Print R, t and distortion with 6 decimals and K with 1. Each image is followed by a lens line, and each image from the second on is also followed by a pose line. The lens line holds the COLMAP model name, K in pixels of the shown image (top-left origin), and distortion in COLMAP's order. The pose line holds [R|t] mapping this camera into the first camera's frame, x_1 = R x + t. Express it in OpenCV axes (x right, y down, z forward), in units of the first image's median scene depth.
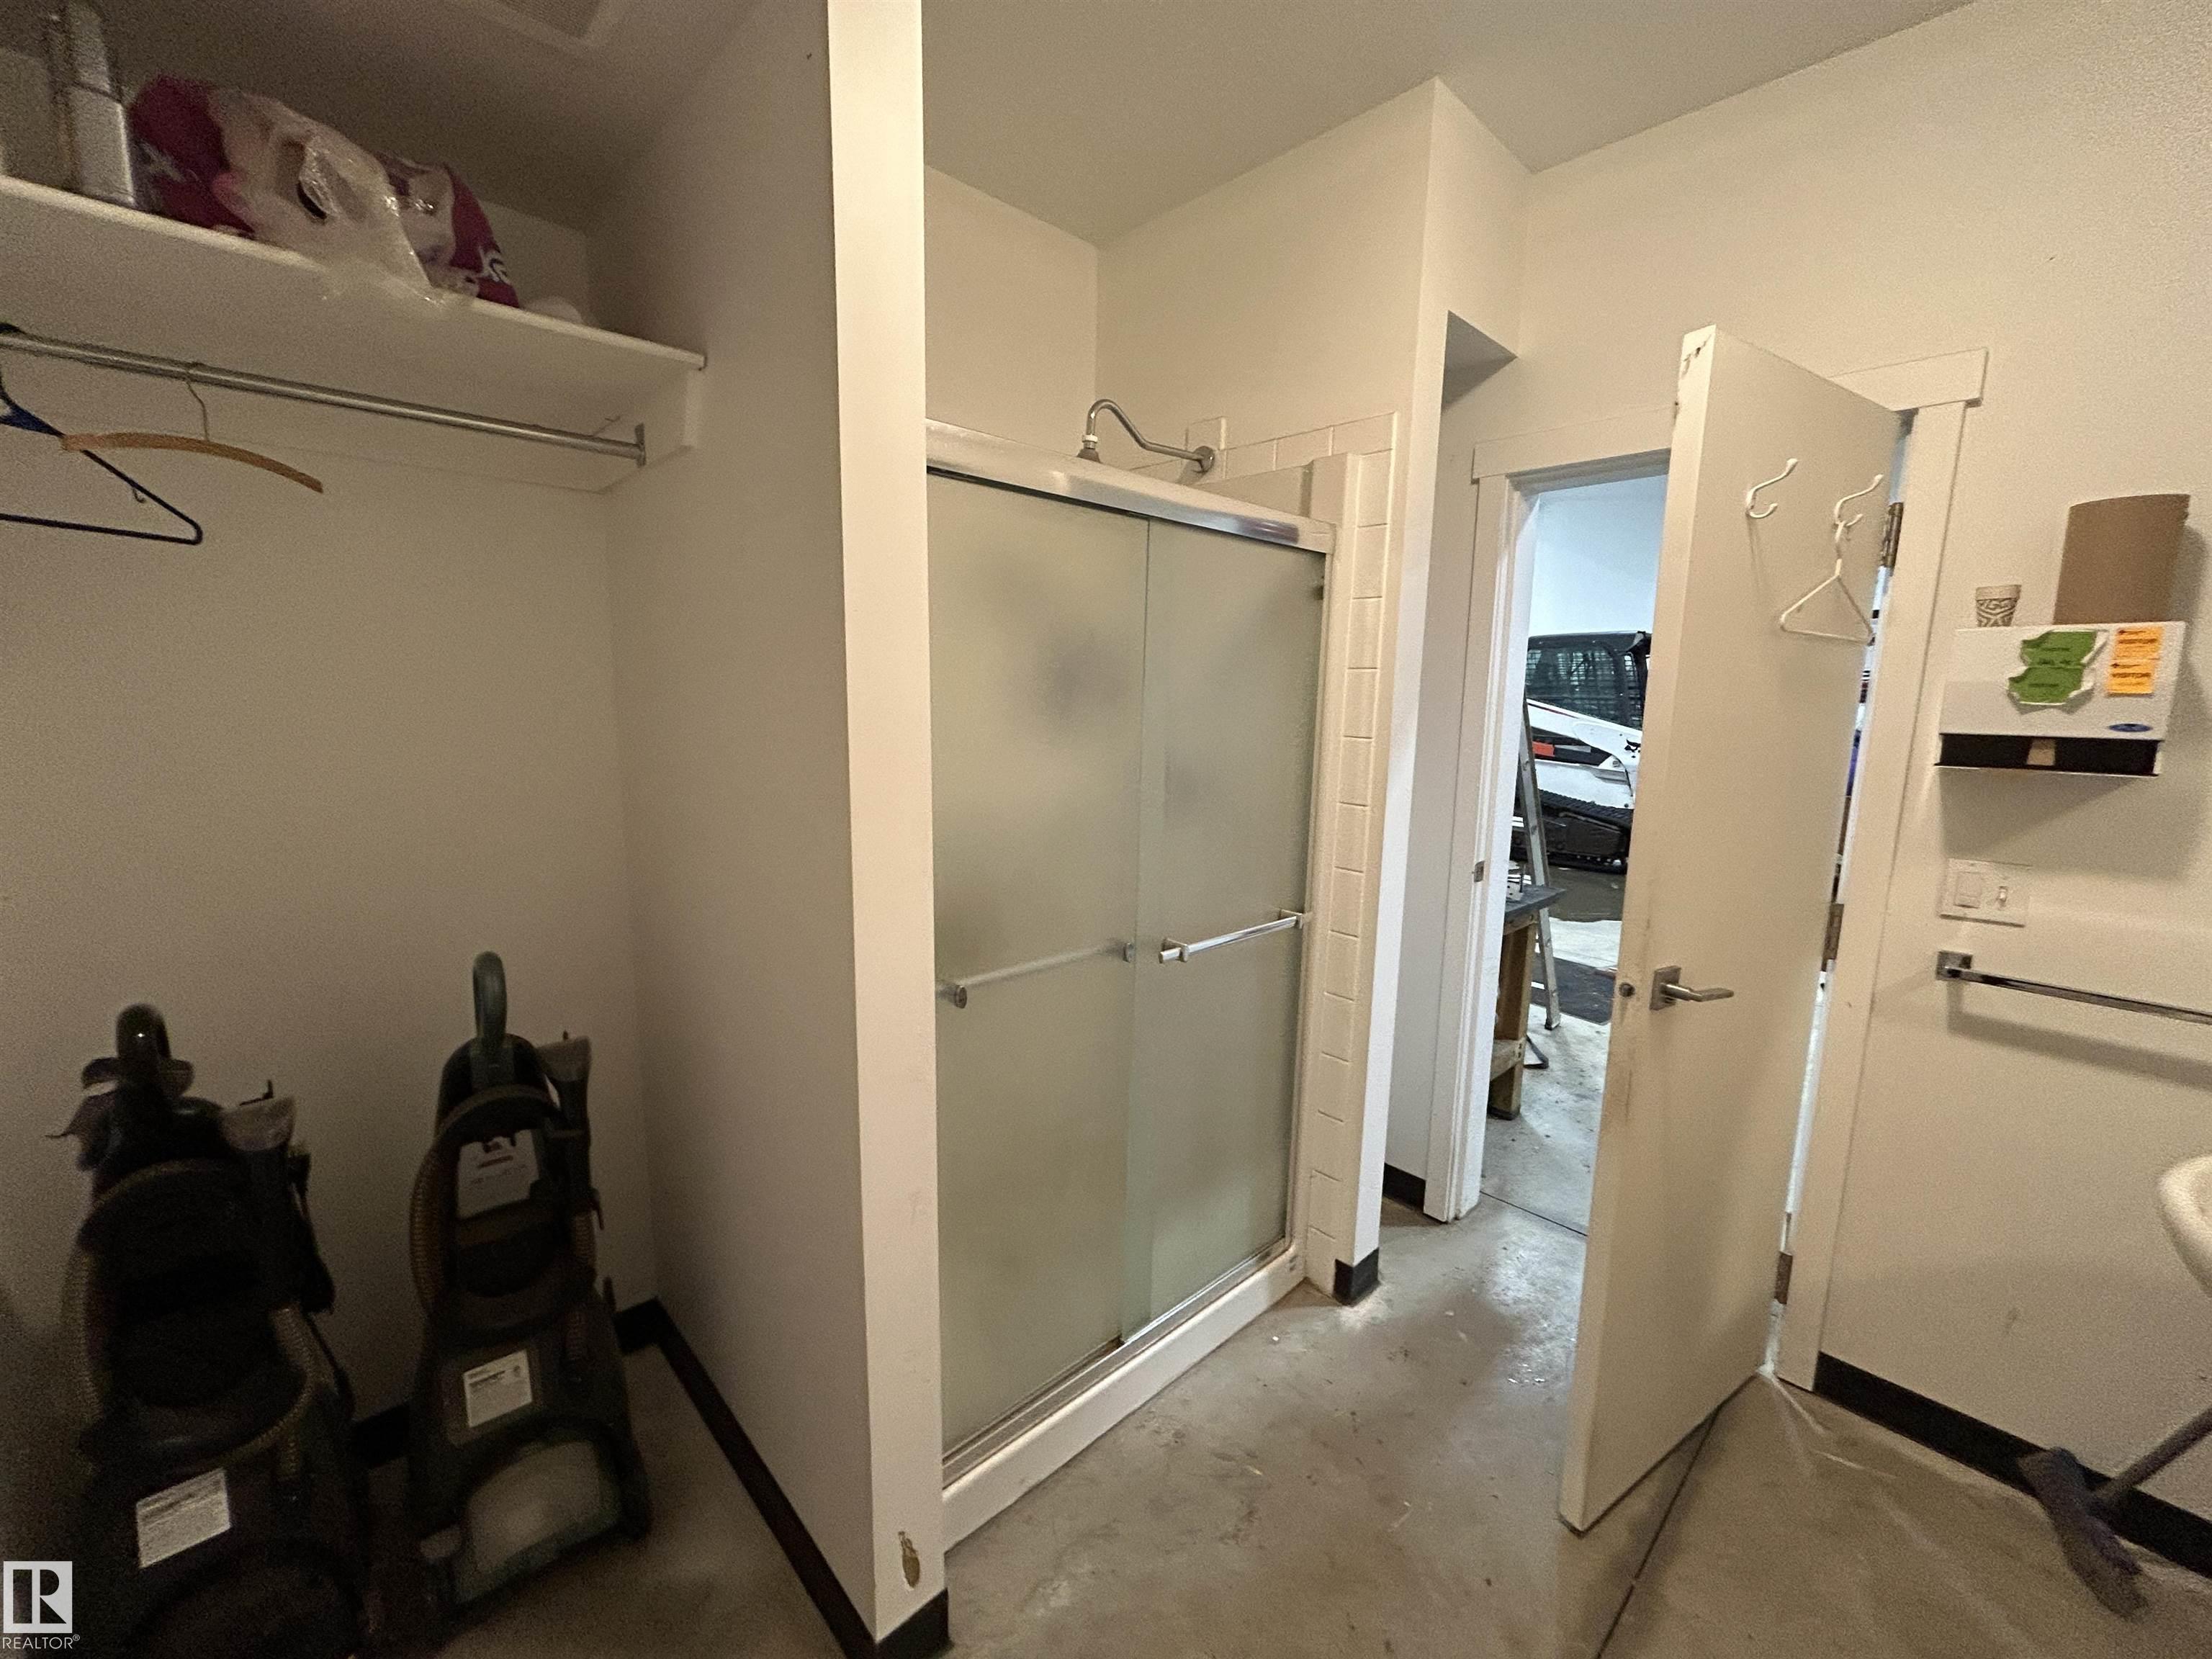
lens RADIAL K [[888.6, 0, 1098.8], [0, 888.6, 827.8], [0, 0, 1]] dist [0.000281, -0.000192]
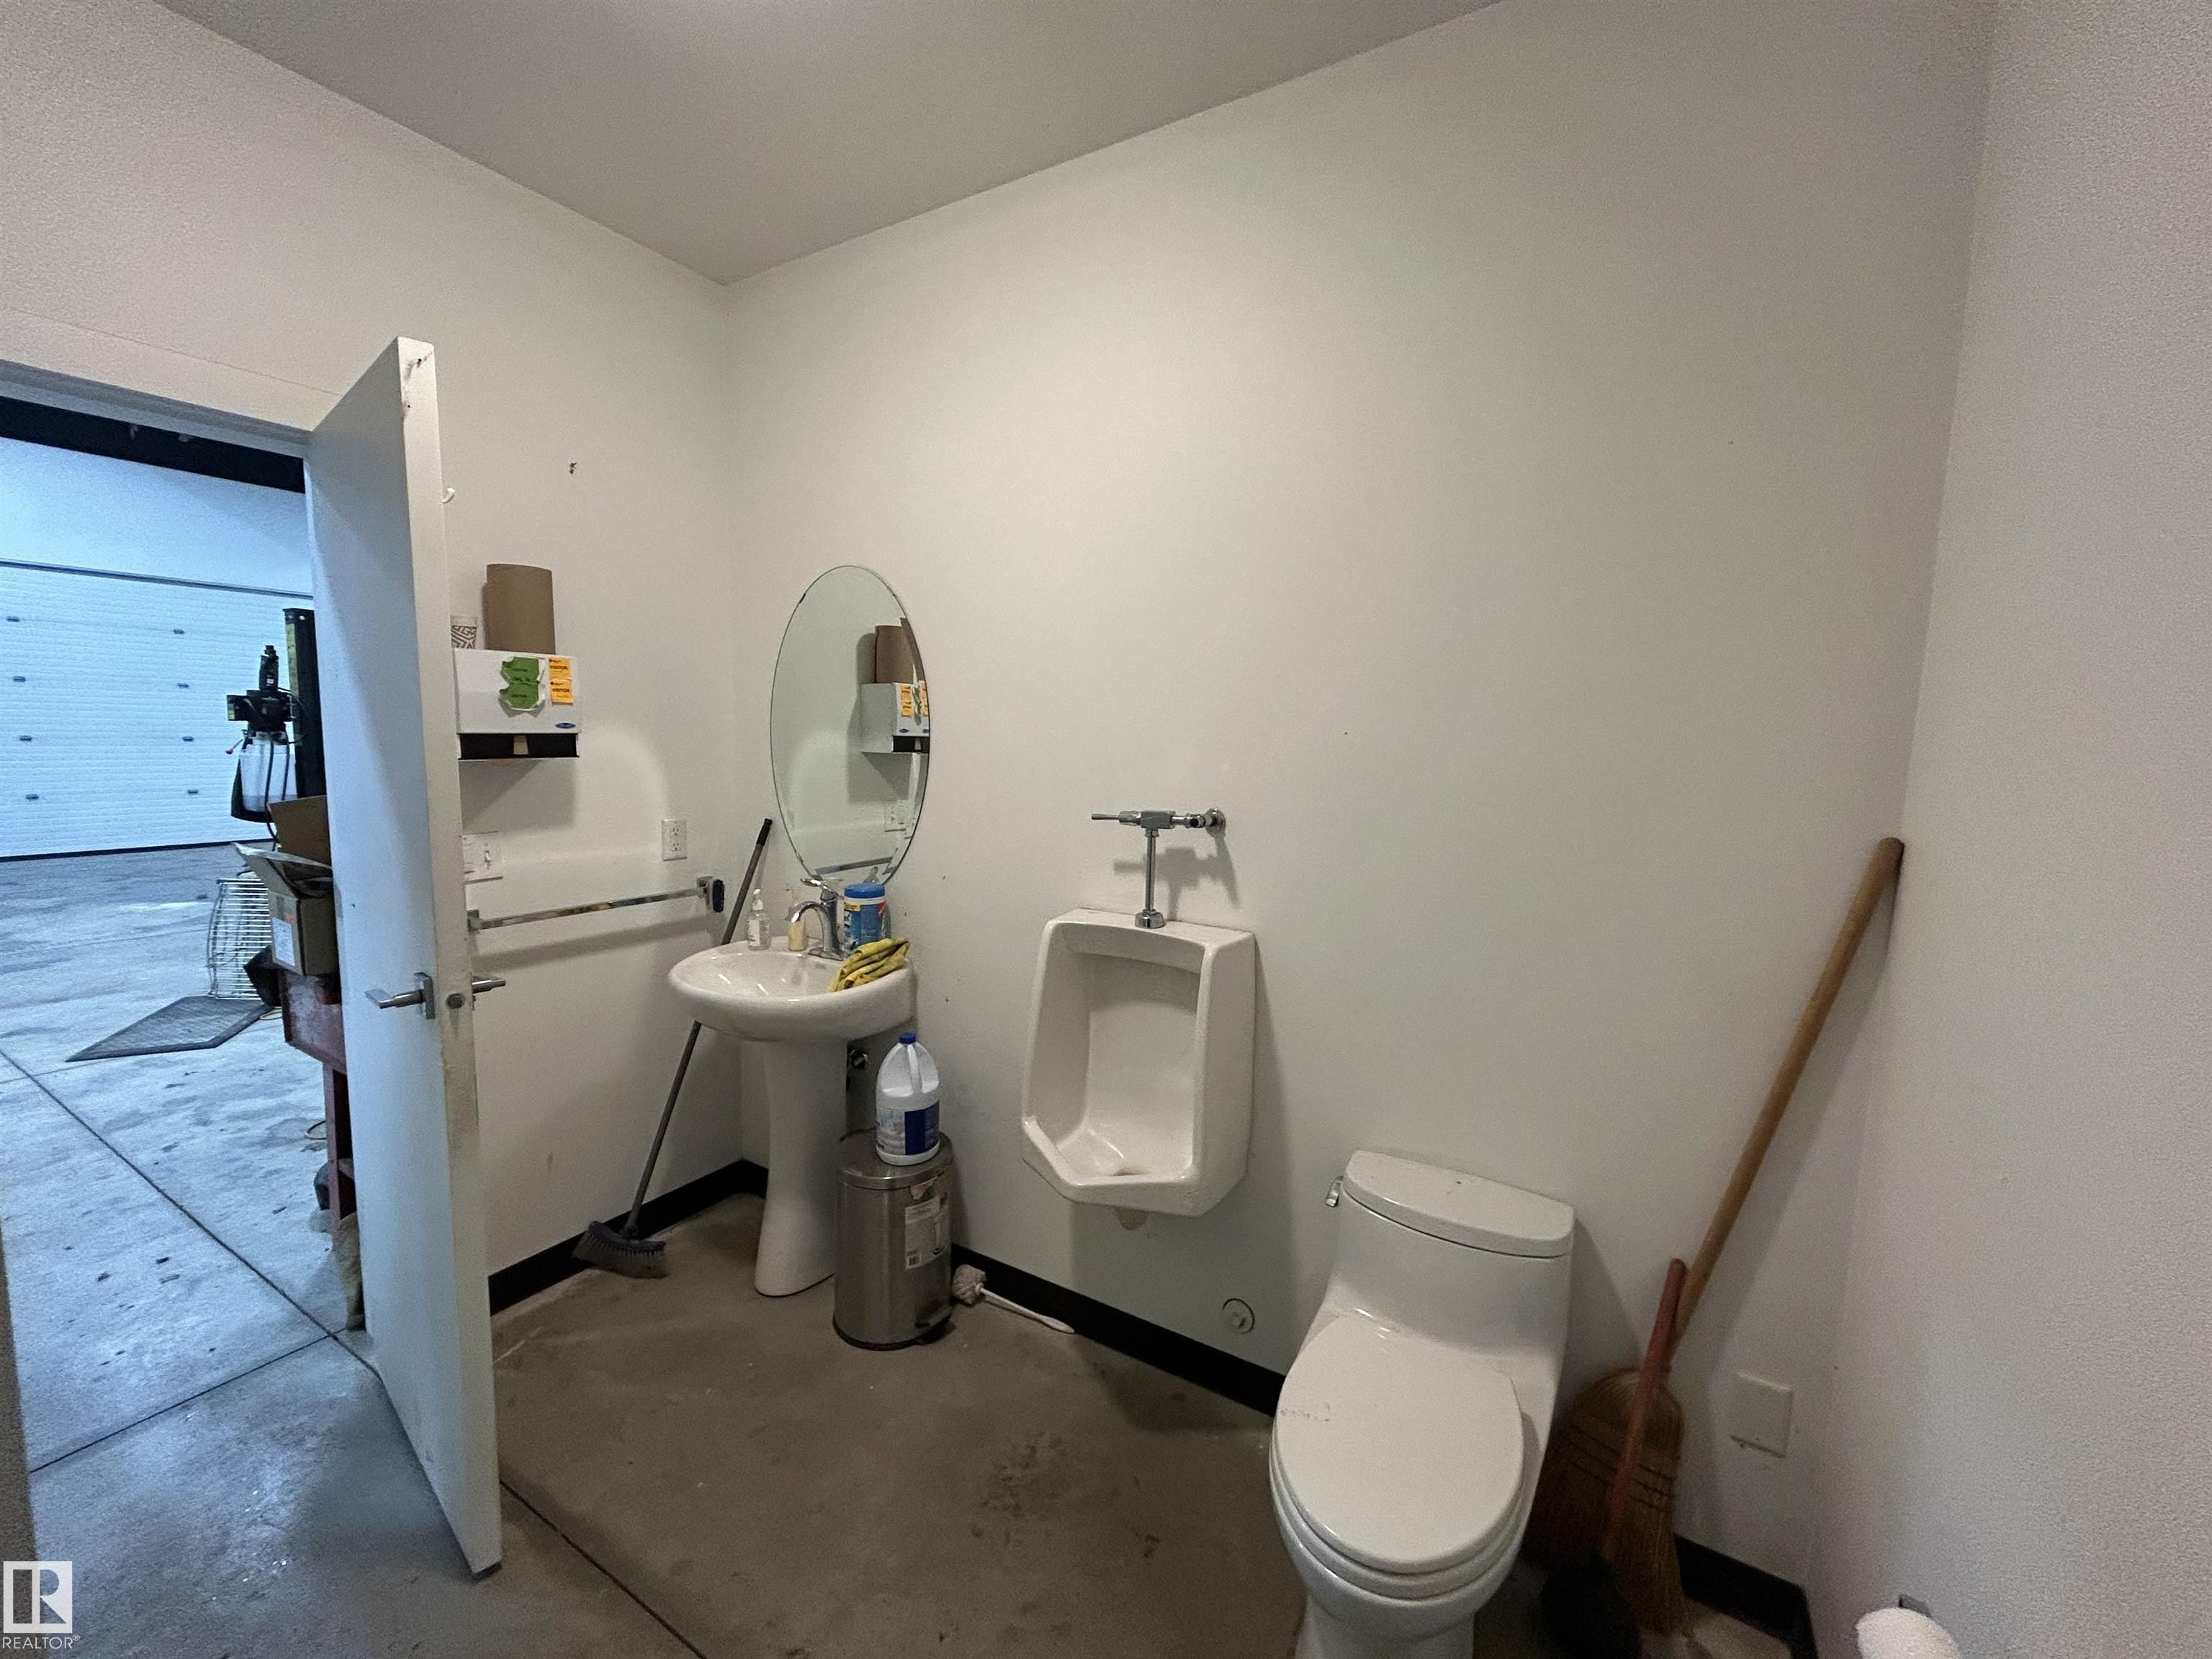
lens RADIAL K [[888.6, 0, 1101.8], [0, 888.6, 821.9], [0, 0, 1]] dist [0.000281, -0.000192]
pose [[-0.277650, -0.113883, 0.953908, -0.491070], [0.131115, 0.979165, 0.155061, -0.062038], [-0.951693, 0.168125, -0.256934, 0.508616]]
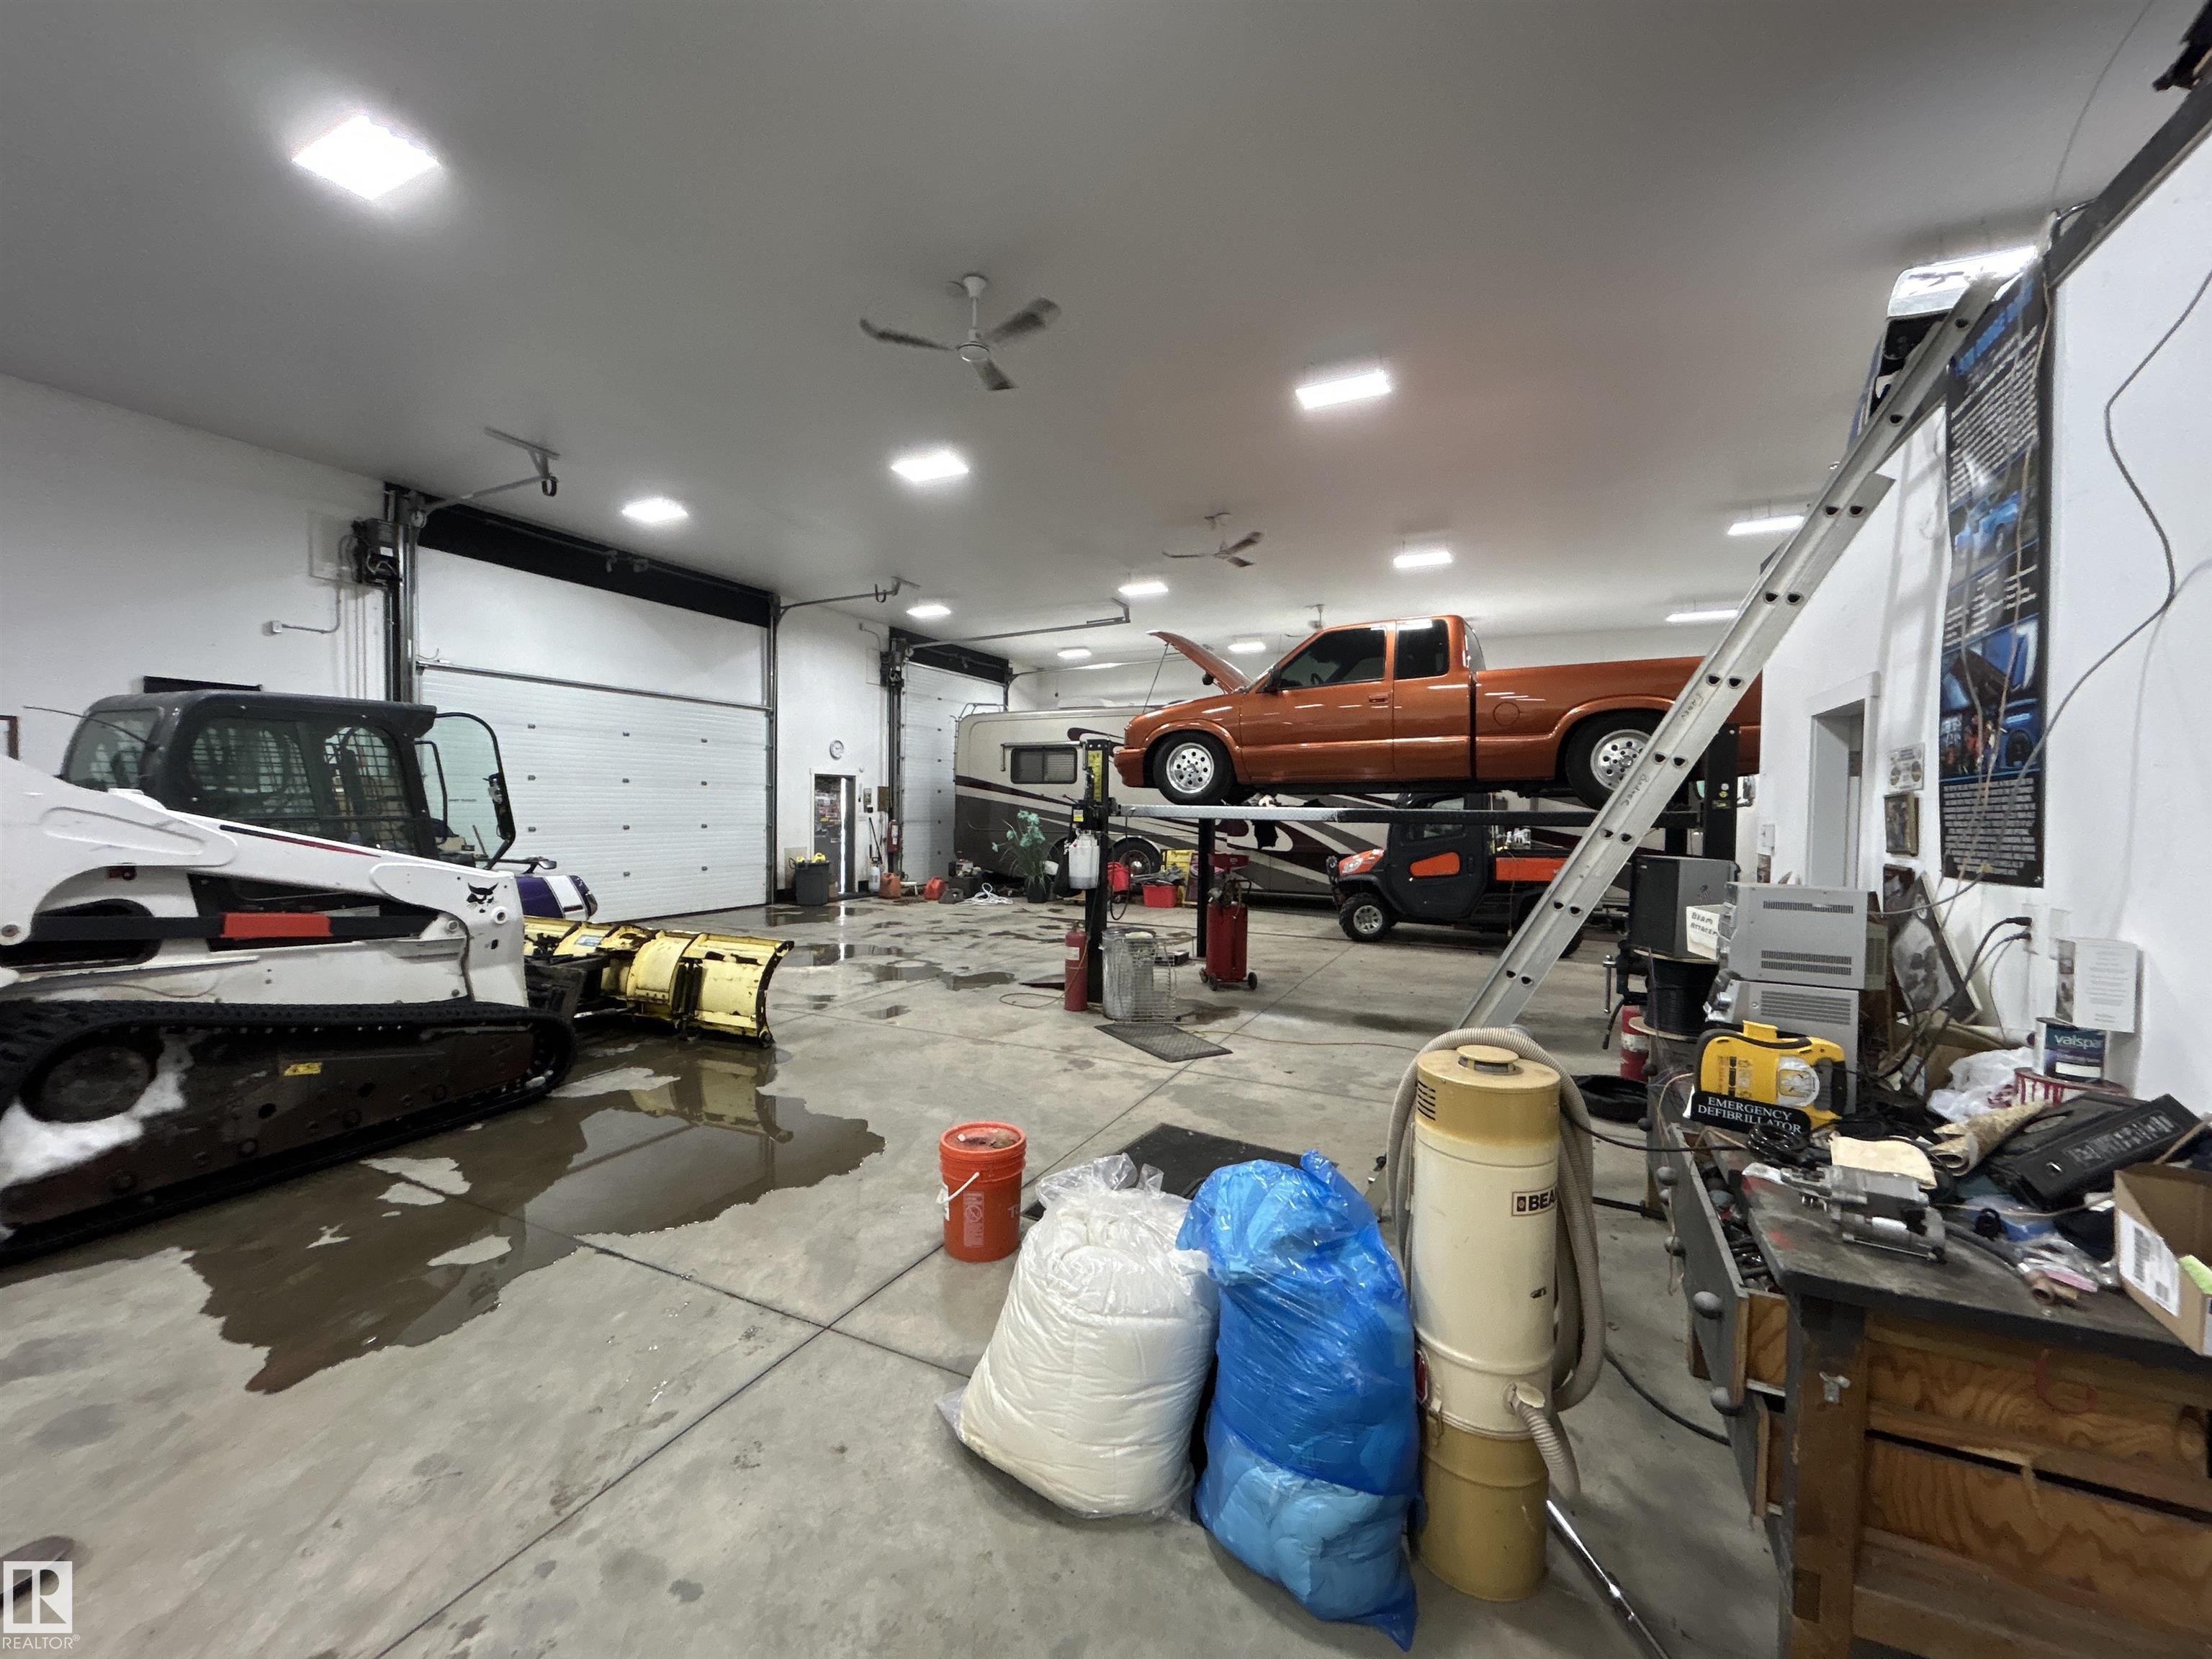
lens RADIAL K [[888.6, 0, 1099.7], [0, 888.6, 832.3], [0, 0, 1]] dist [0.000281, -0.000192]
pose [[-0.350035, -0.042847, 0.935756, -0.636181], [0.128161, 0.987369, 0.093150, -0.703116], [-0.927928, 0.152533, -0.340122, 4.143126]]
